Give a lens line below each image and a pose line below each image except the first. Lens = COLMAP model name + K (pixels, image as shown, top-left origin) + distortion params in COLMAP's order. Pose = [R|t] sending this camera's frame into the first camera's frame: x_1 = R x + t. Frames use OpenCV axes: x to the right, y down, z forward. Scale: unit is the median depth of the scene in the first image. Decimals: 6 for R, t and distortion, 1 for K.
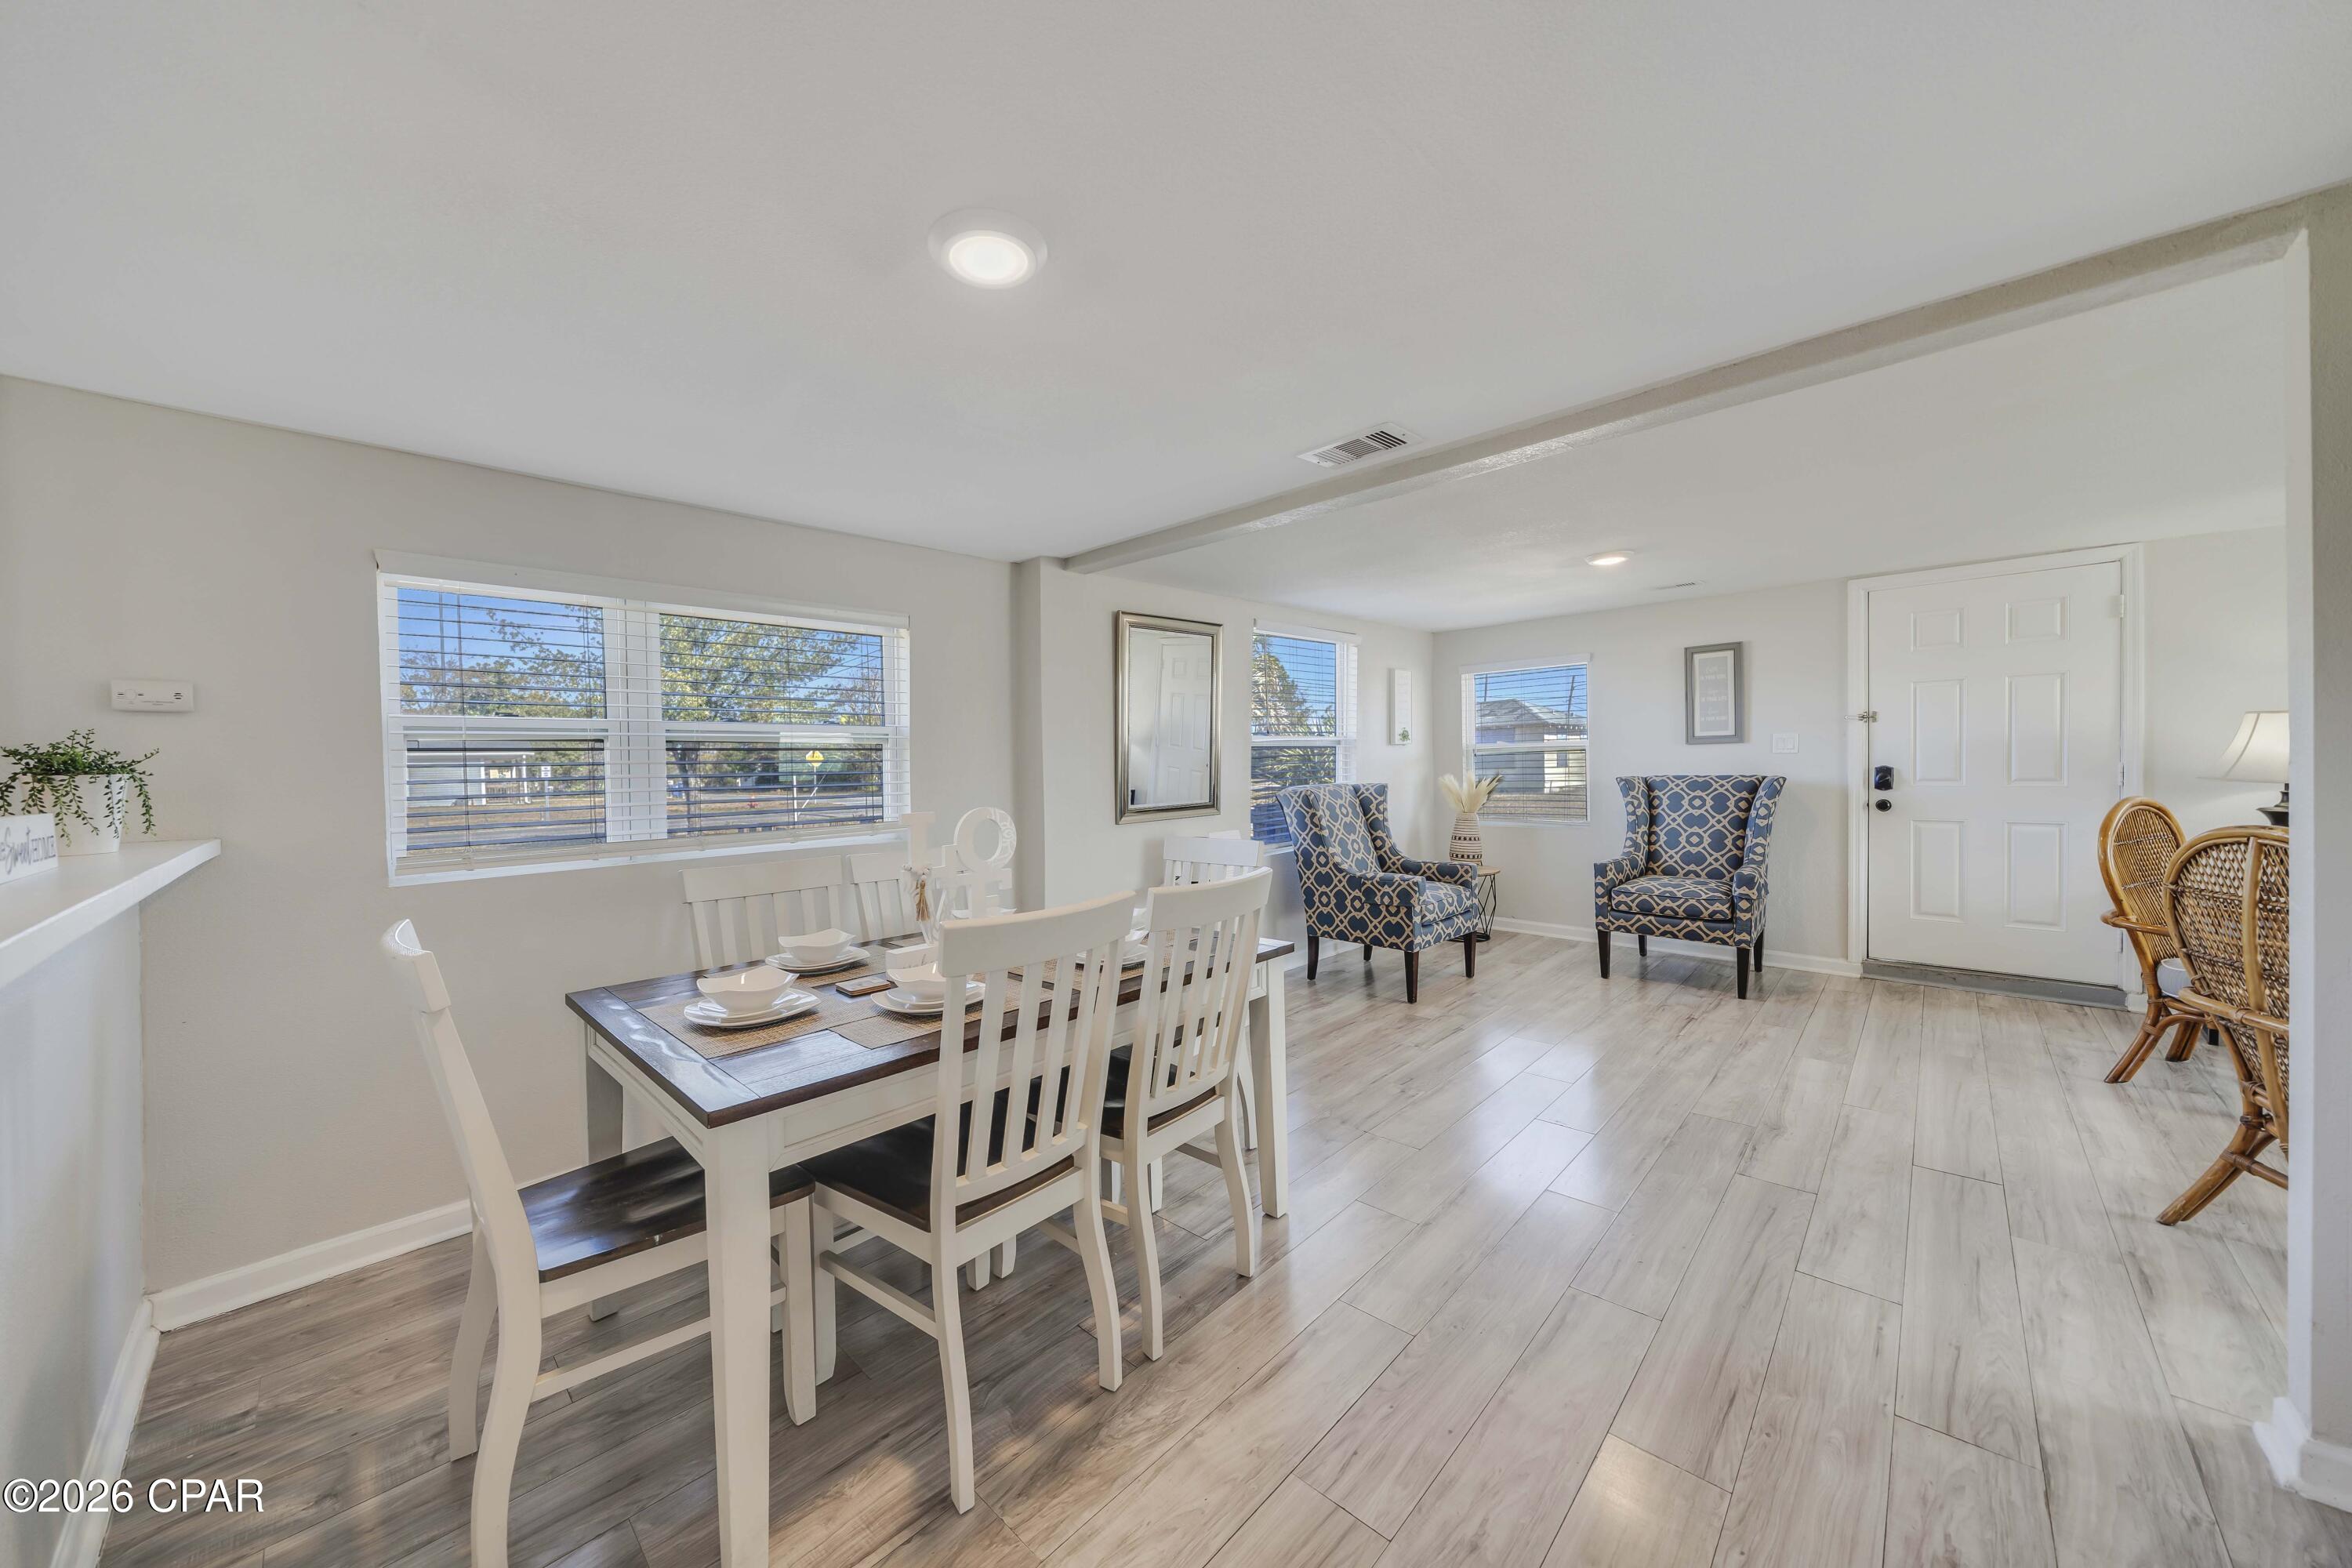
lens RADIAL K [[814.4, 0, 1161.4], [0, 814.4, 780.3], [0, 0, 1]] dist [-0.007044, 0.000486]
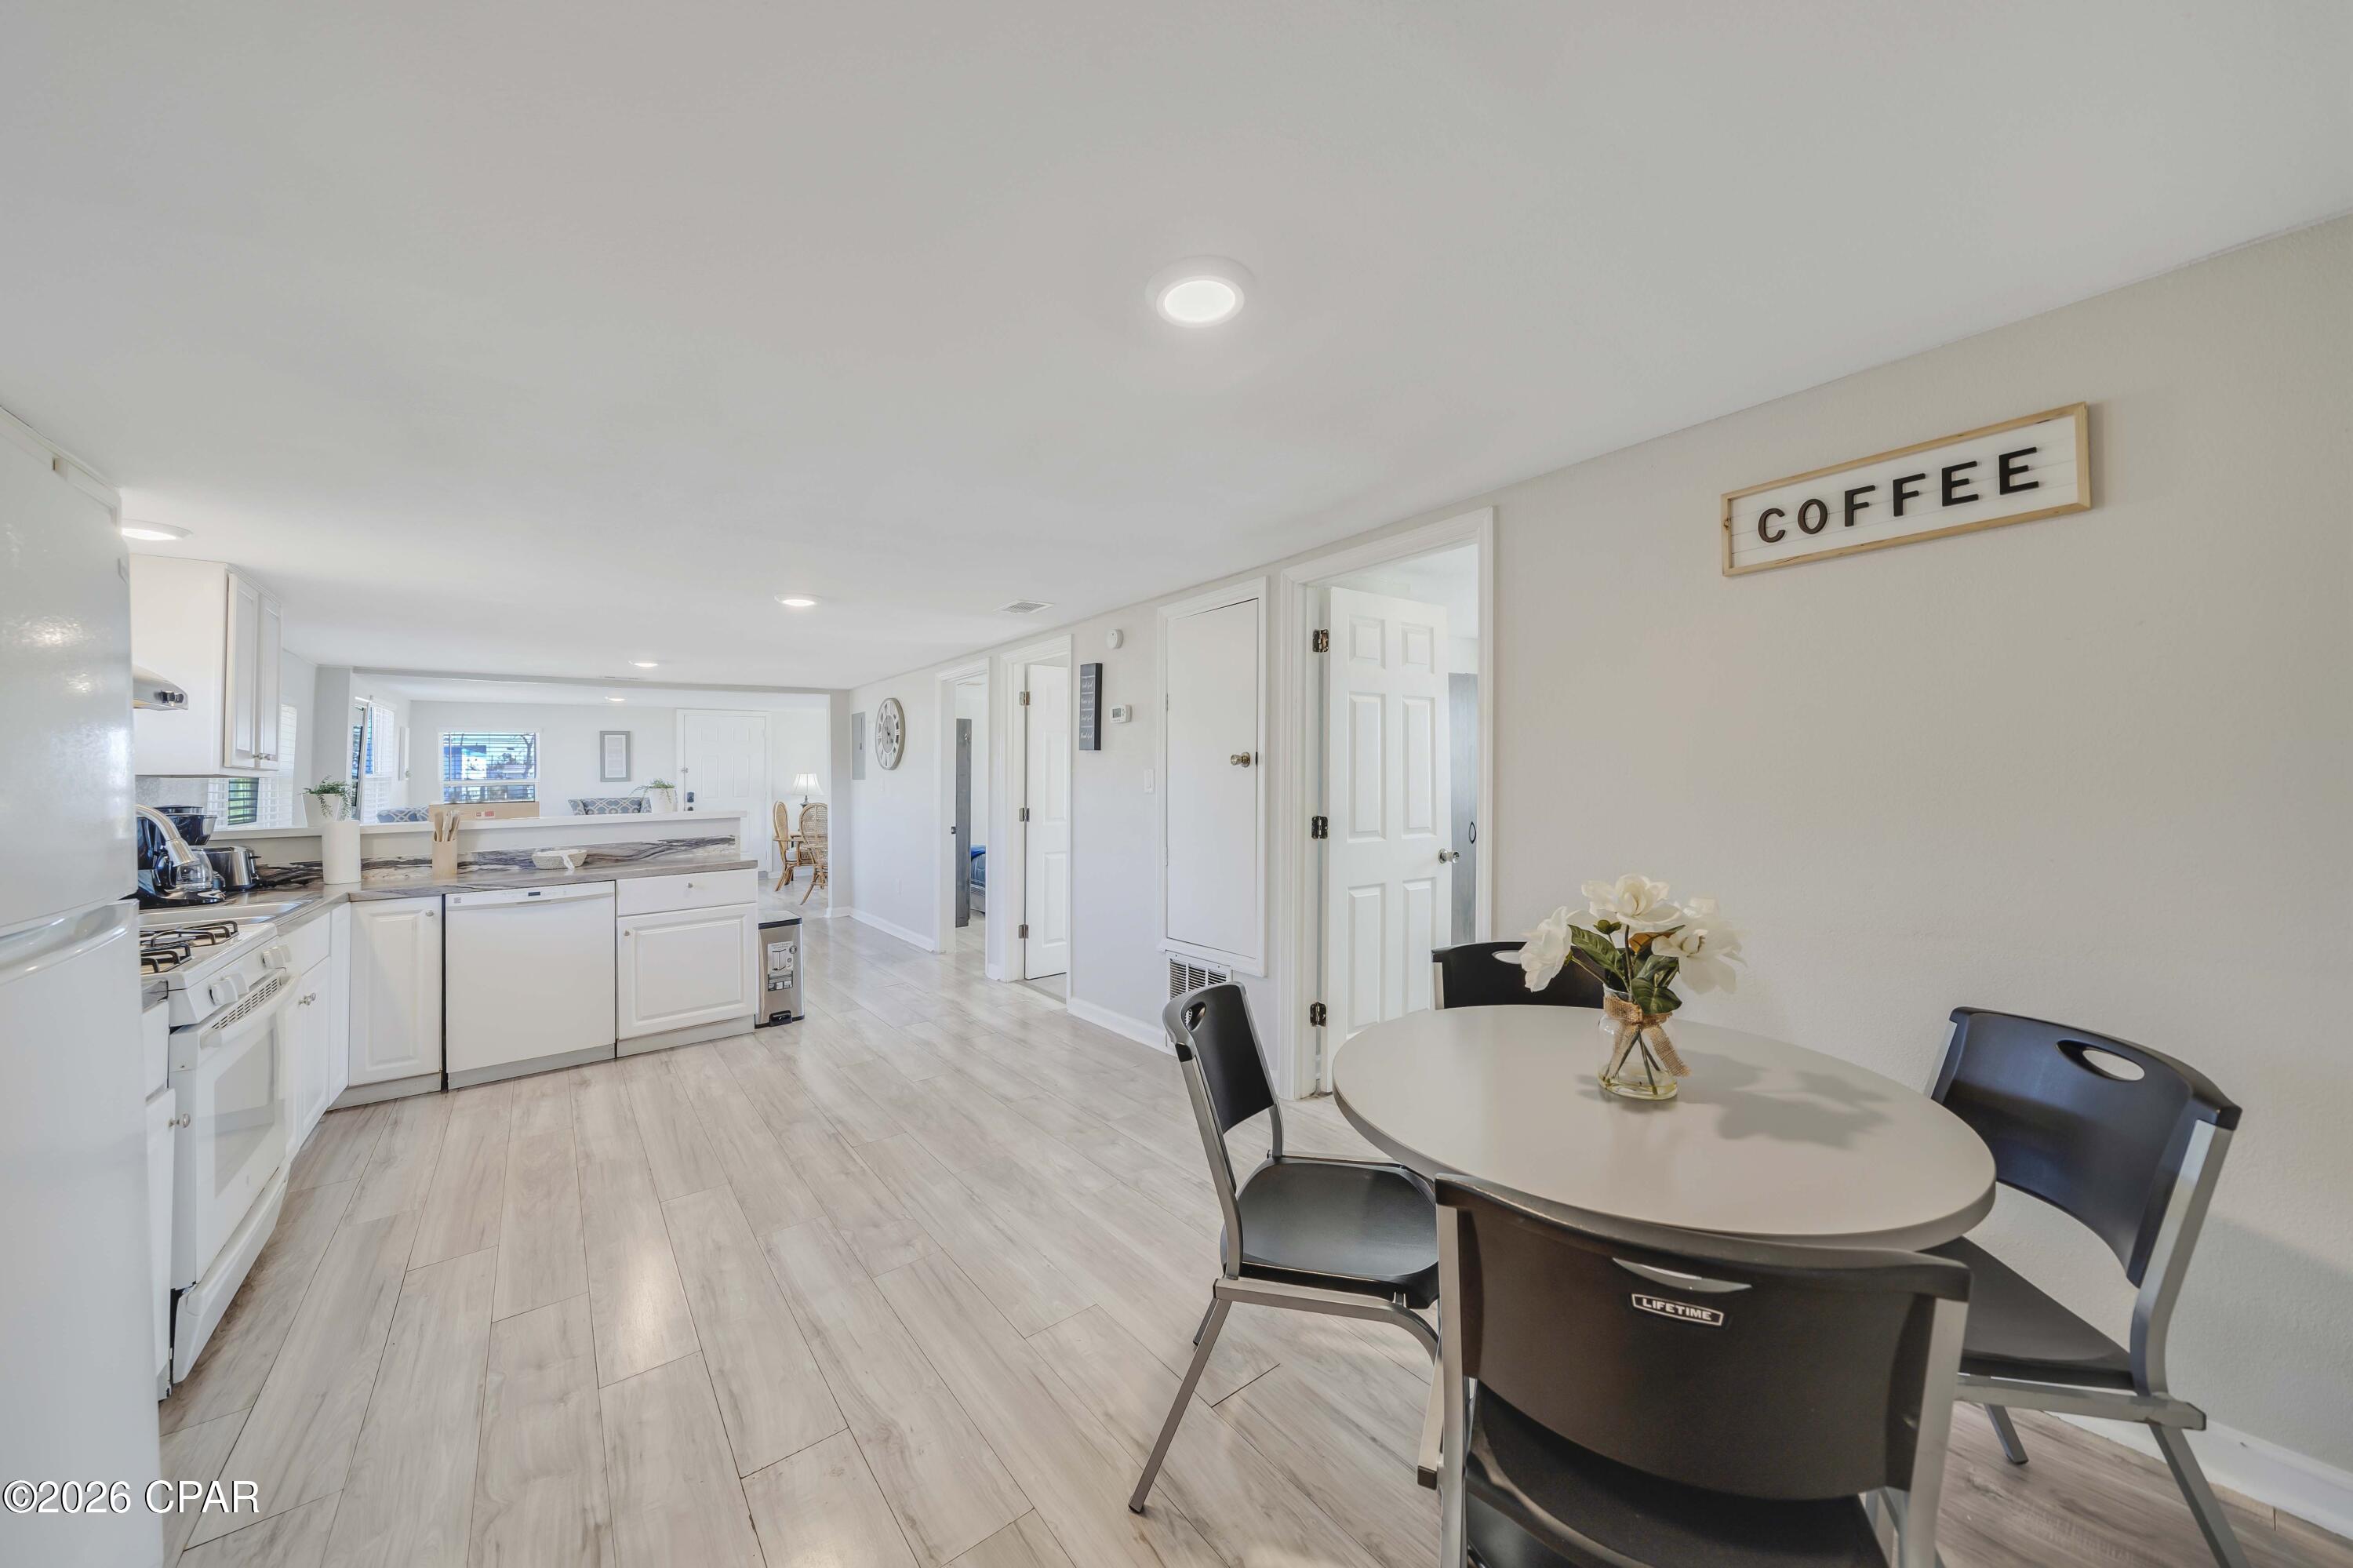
lens RADIAL K [[814.8, 0, 1176.0], [0, 814.8, 768.6], [0, 0, 1]] dist [-0.007044, 0.000486]
pose [[0.137455, 0.022624, 0.990250, -1.195950], [0.033367, 0.999066, -0.027457, 0.024732], [-0.989946, 0.036816, 0.136571, -0.672431]]
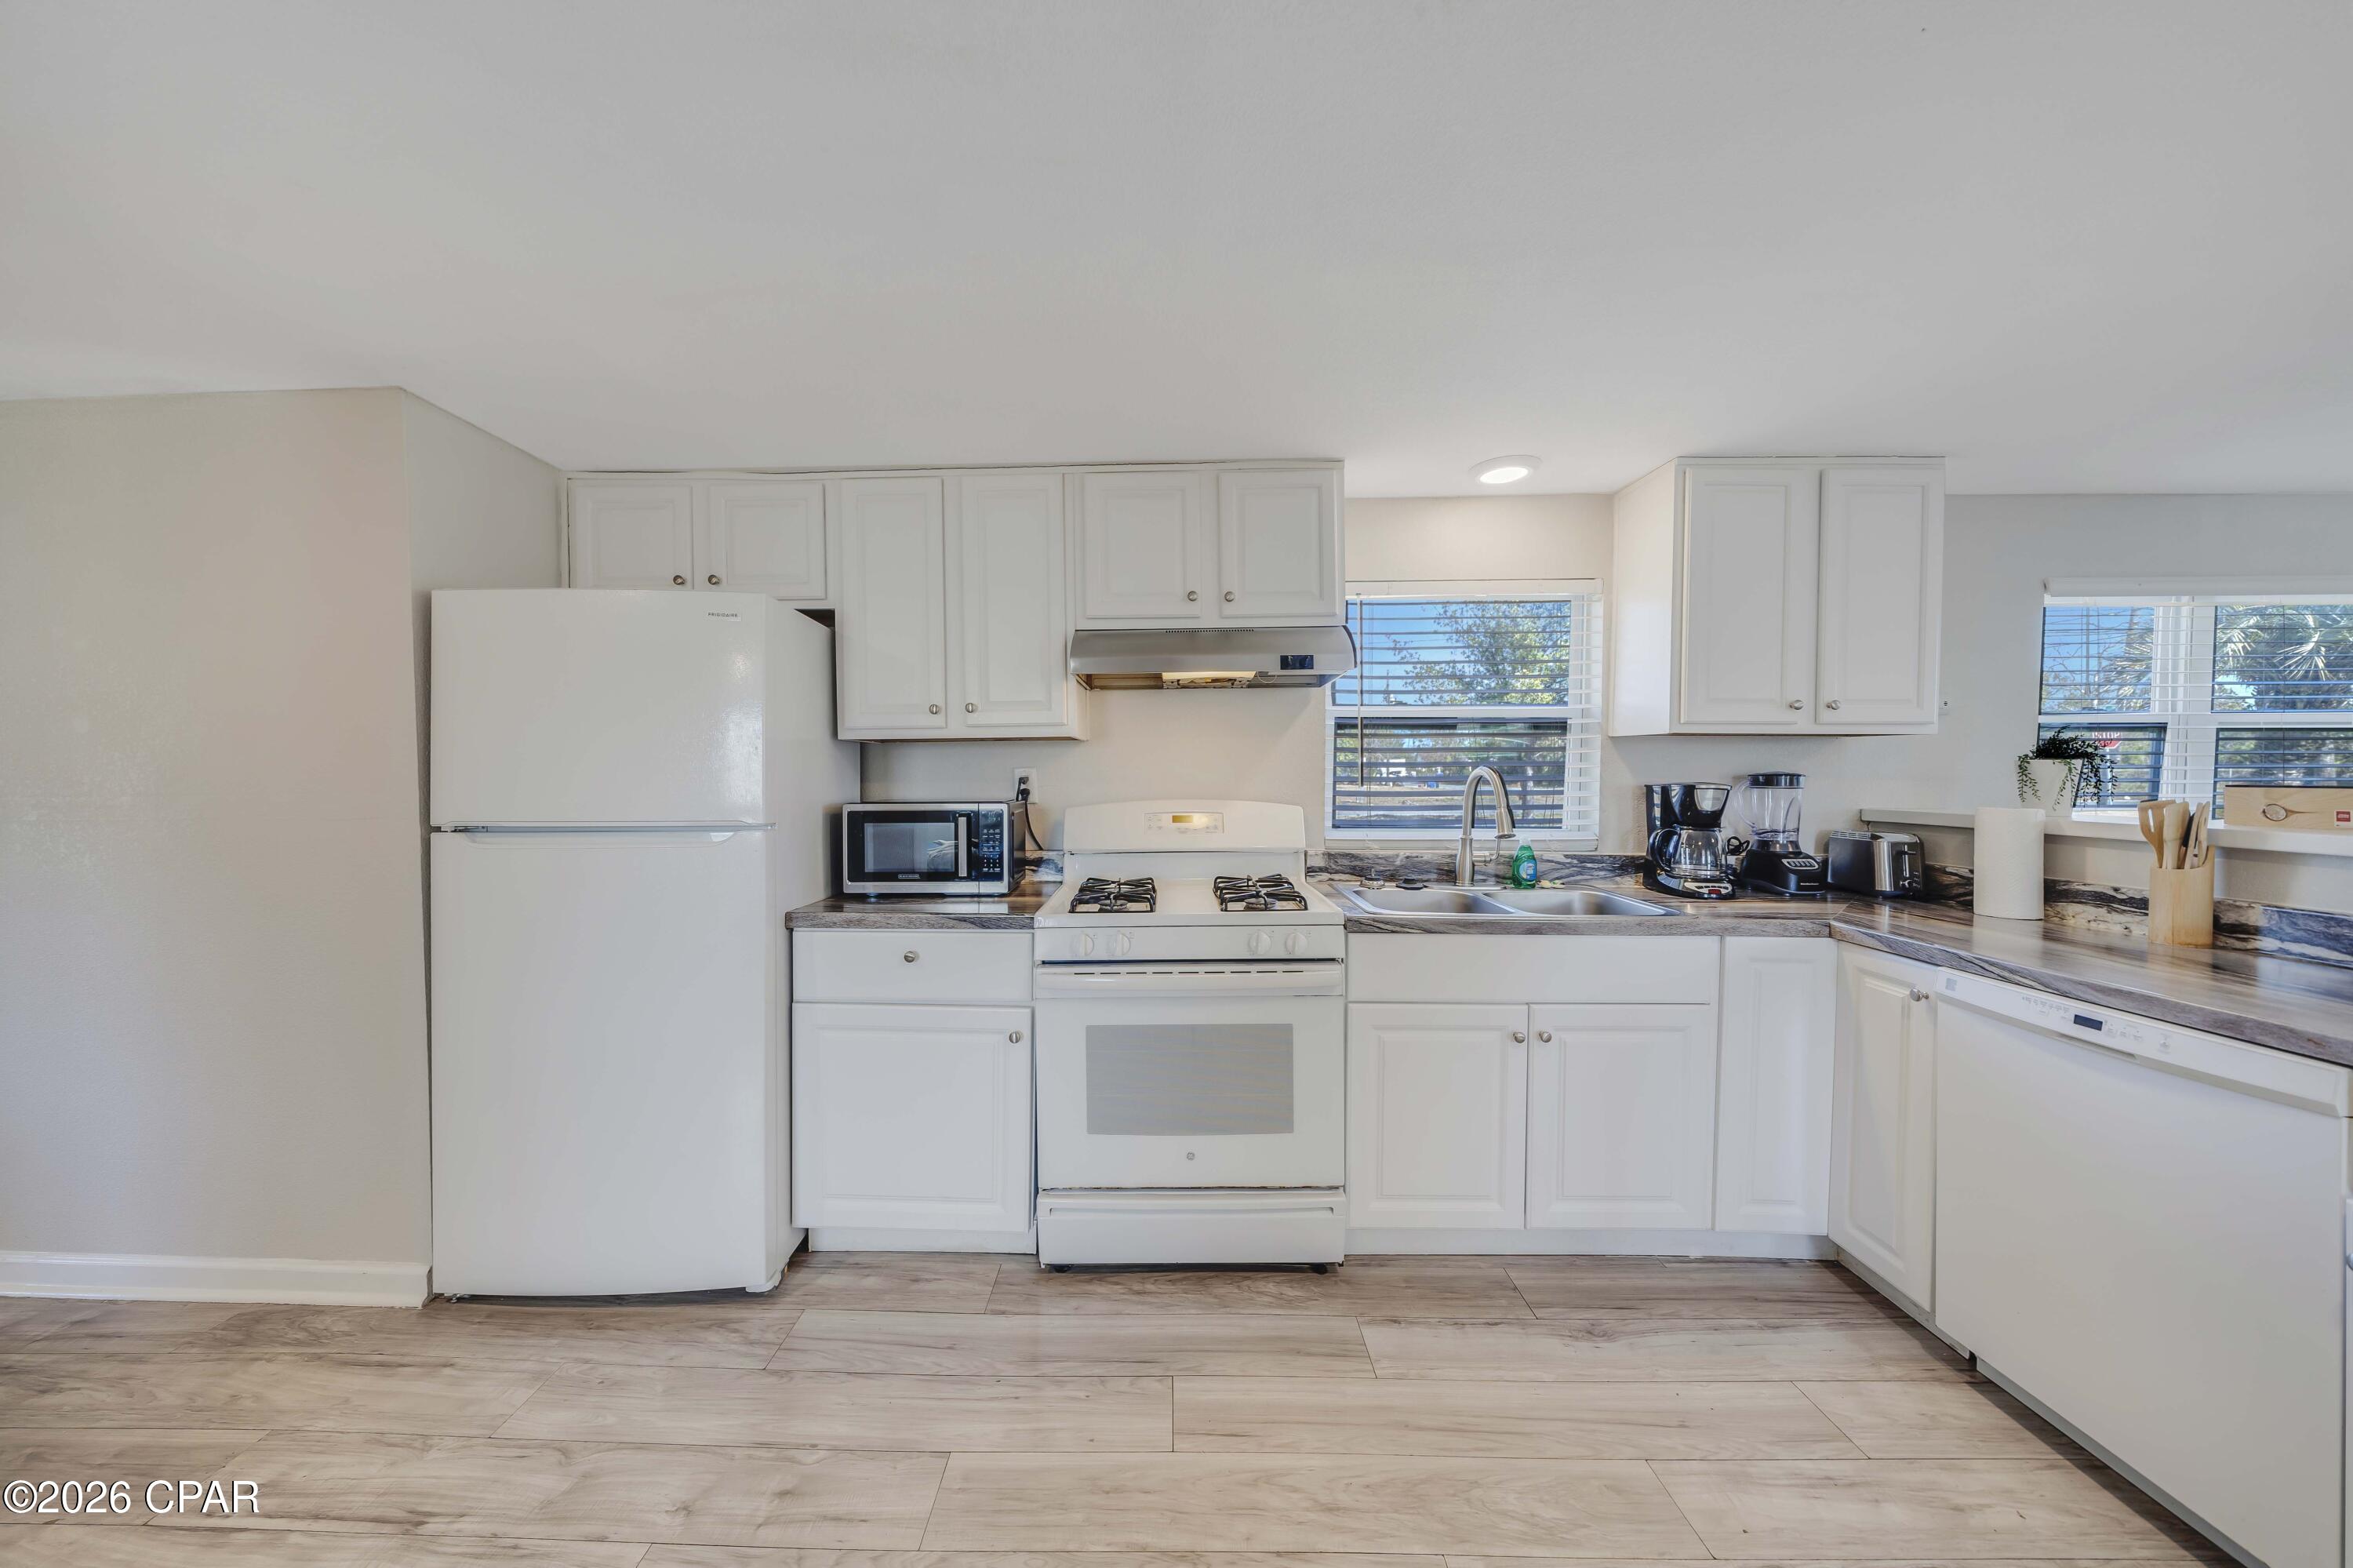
lens RADIAL K [[814.8, 0, 1158.8], [0, 814.8, 777.9], [0, 0, 1]] dist [-0.007044, 0.000486]
pose [[0.686327, 0.021523, -0.726974, -0.483224], [-0.020397, 0.999738, 0.010342, 0.014705], [0.727007, 0.007730, 0.686587, -0.395328]]
